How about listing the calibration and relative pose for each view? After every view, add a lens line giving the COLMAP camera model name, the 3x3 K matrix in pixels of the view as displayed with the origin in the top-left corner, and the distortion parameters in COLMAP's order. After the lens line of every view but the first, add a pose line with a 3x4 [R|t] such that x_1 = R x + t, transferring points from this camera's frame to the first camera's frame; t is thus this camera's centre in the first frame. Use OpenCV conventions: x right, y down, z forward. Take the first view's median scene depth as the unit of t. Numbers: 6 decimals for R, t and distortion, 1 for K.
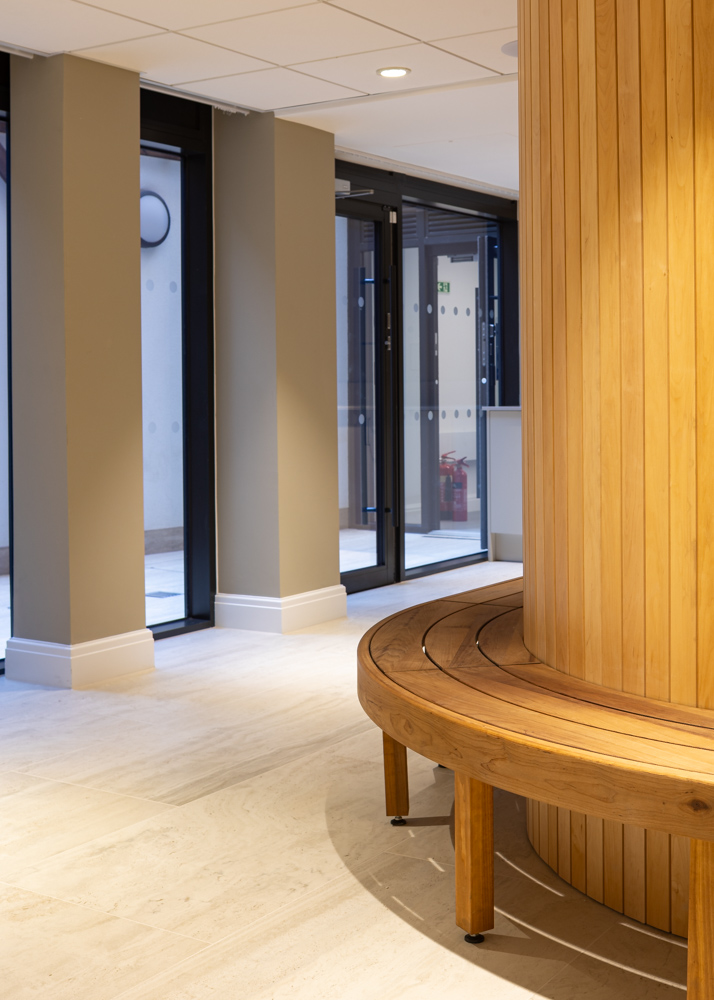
lens RADIAL K [[1377.7, 0, 360.1], [0, 1377.7, 494.2], [0, 0, 1]] dist [-0.043236, 0.000000]
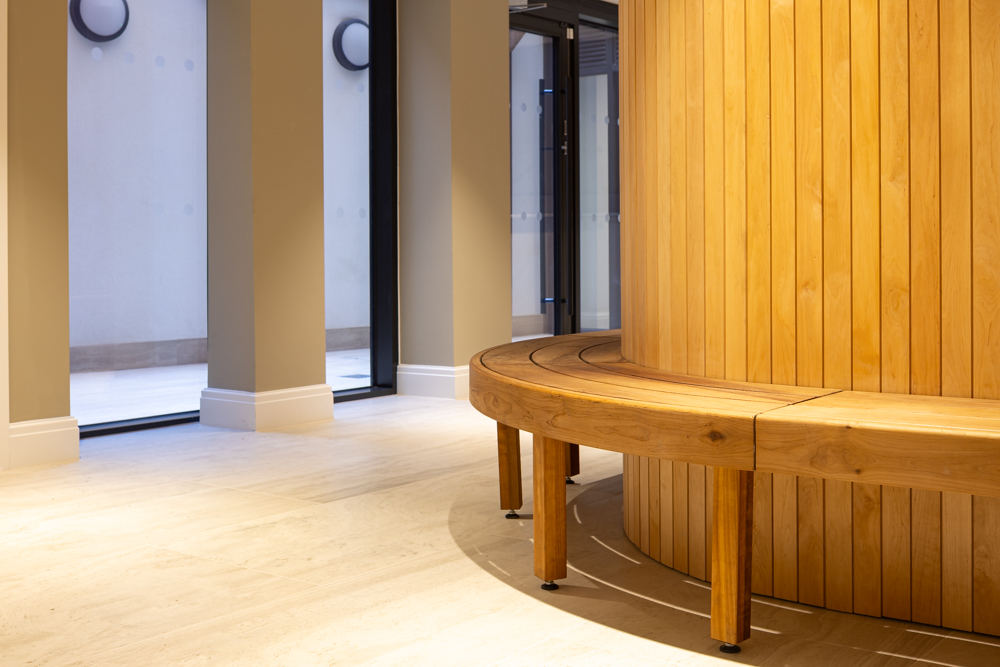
lens RADIAL K [[1284.1, 0, 497.0], [0, 1284.1, 337.1], [0, 0, 1]] dist [-0.057049, 0.000000]
pose [[0.997382, 0.007246, -0.071945, 0.102165], [-0.007381, 0.999971, -0.001609, 0.106726], [0.071931, 0.002136, 0.997407, -0.053767]]
